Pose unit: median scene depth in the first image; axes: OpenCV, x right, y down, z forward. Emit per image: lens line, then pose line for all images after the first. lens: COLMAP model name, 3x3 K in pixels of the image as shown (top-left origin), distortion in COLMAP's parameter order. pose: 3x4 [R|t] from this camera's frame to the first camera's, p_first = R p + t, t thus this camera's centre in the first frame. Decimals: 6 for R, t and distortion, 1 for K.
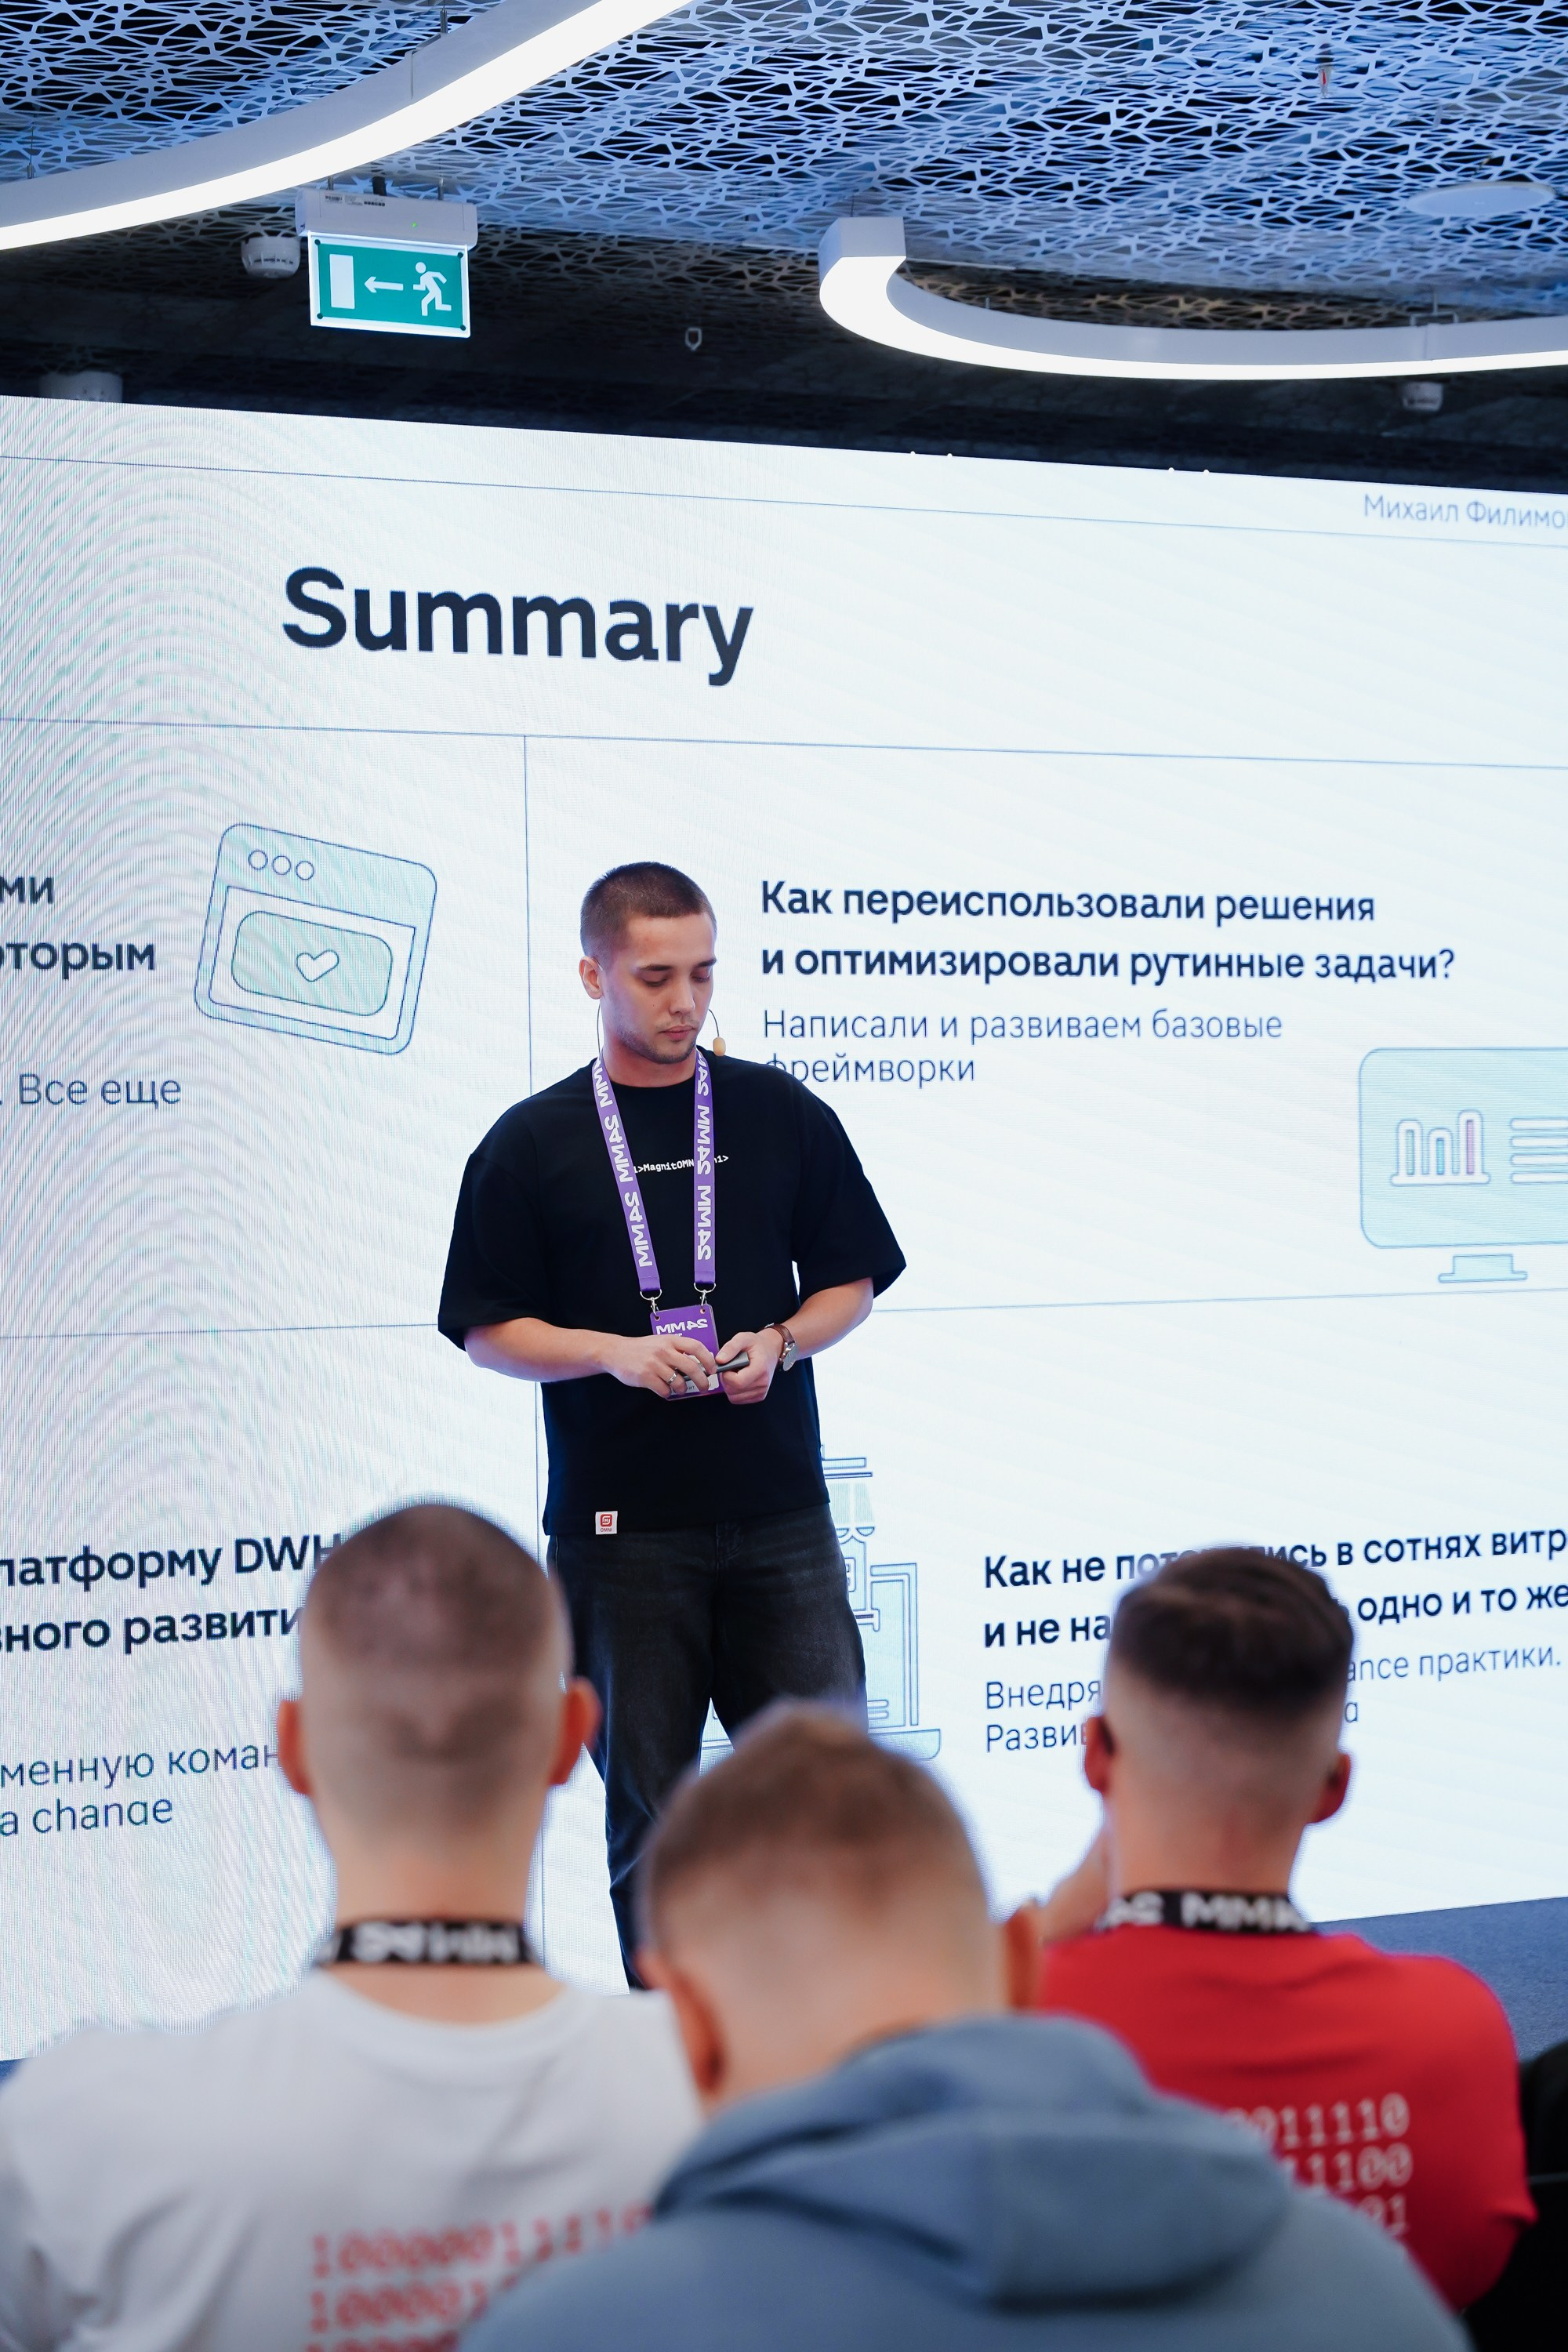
lens RADIAL K [[4529.2, 0, 803.3], [0, 4529.2, 1197.7], [0, 0, 1]] dist [0.128727, 0.000000]
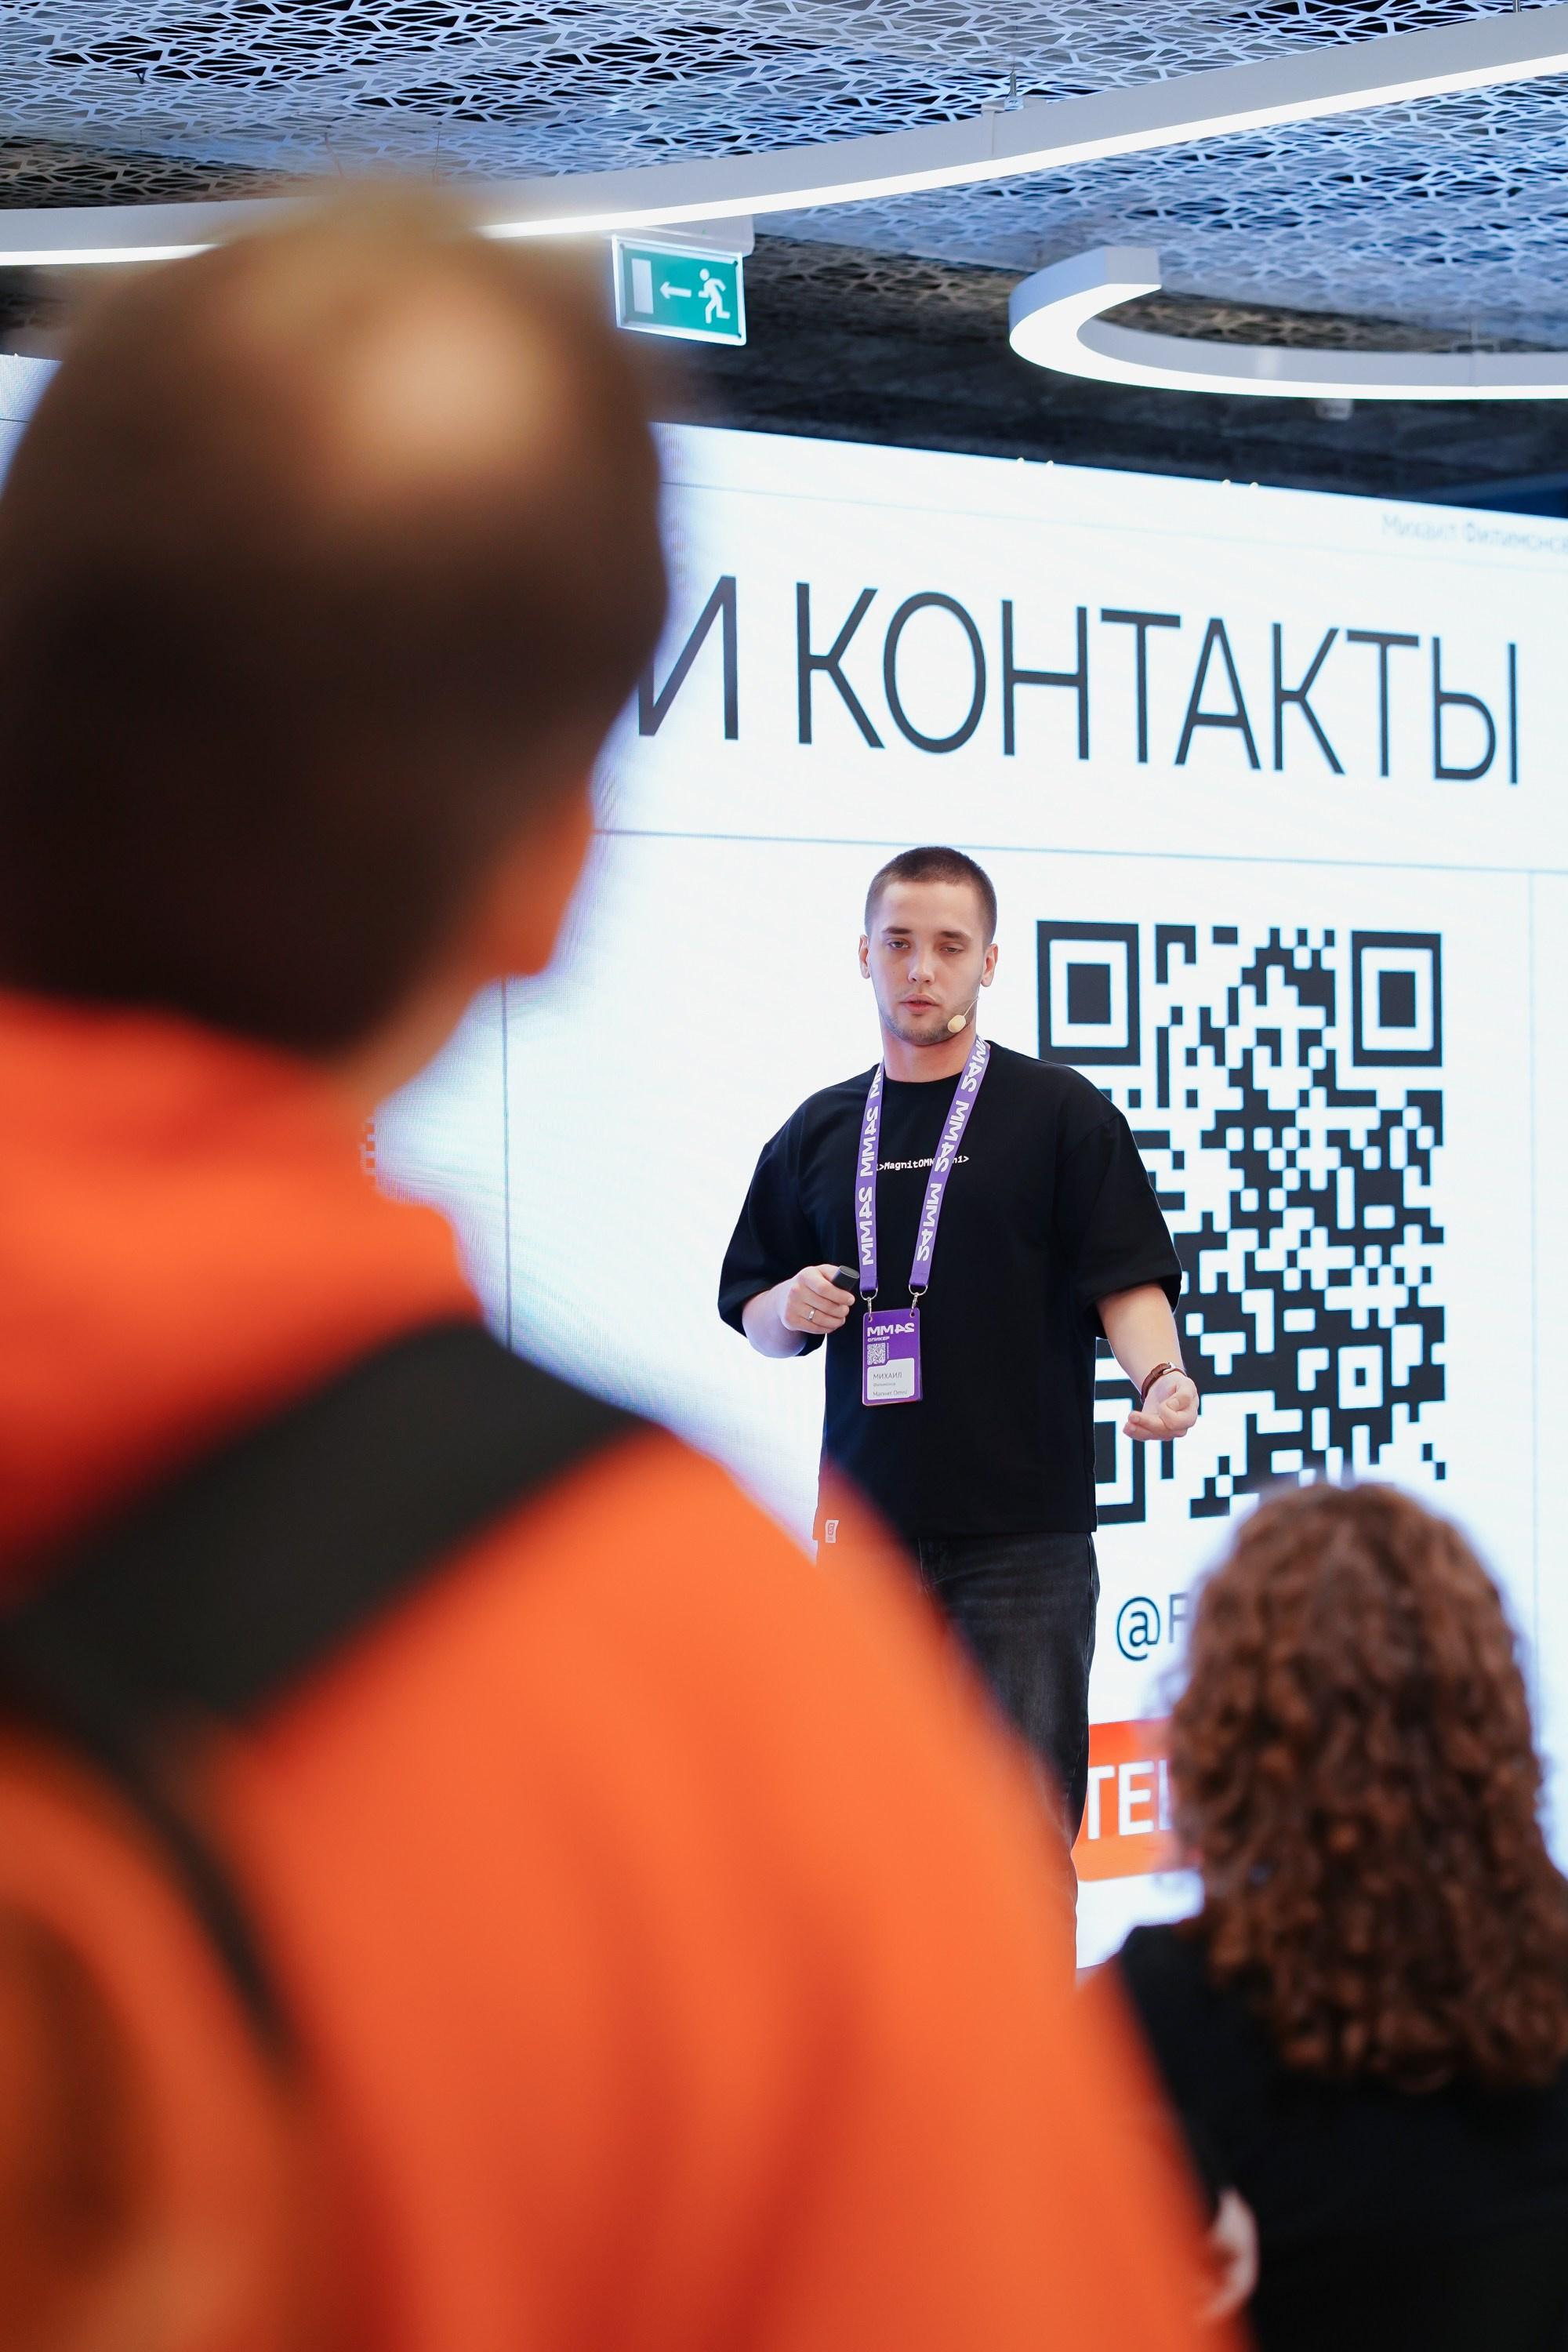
lens RADIAL K [[5660.6, 0, 786.9], [0, 5660.6, 1233.0], [0, 0, 1]] dist [0.013733, 0.000000]
pose [[0.964363, 0.000332, 0.264581, -0.376044], [0.000368, 0.999997, -0.002597, 0.009770], [-0.264581, 0.002602, 0.964360, -0.198076]]
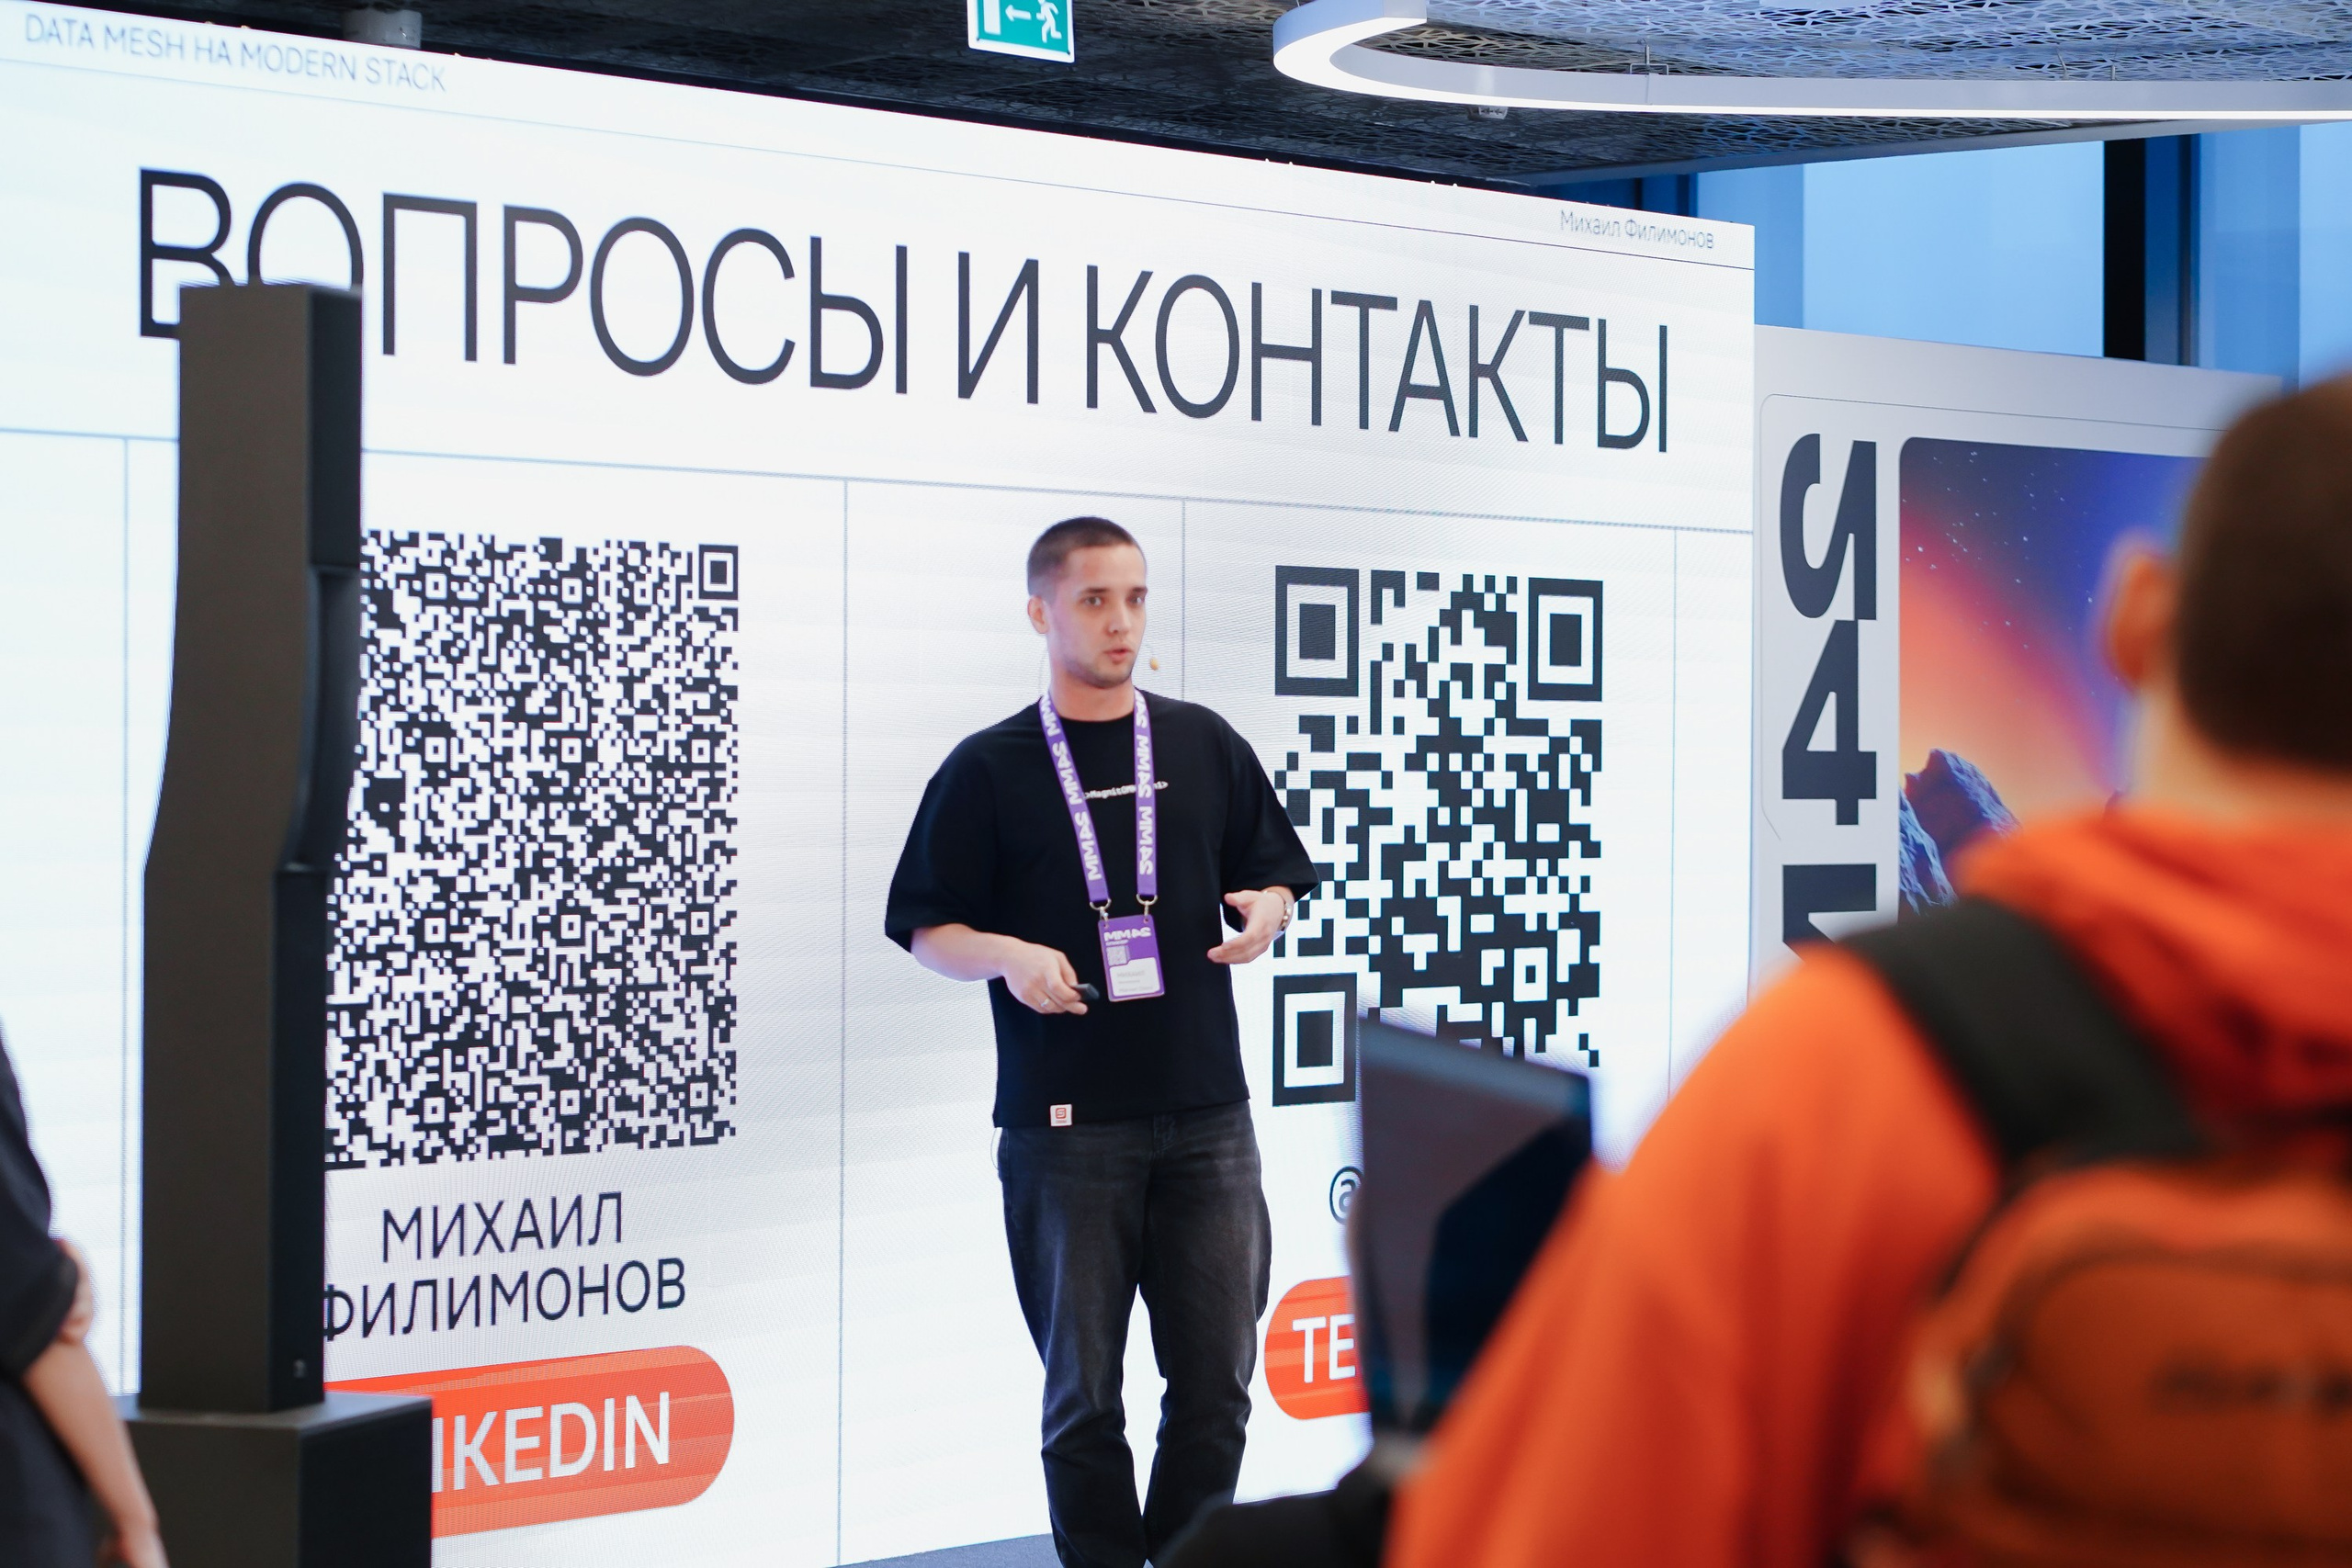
lens RADIAL K [[5660.1, 0, 1182.1], [0, 5660.1, 774.5], [0, 0, 1]] dist [0.013733, 0.000000]
pose [[0.923799, 0.015469, 0.382565, -0.565801], [-0.011141, 0.999846, -0.013525, 0.008497], [-0.382716, 0.008232, 0.923830, -0.308595]]
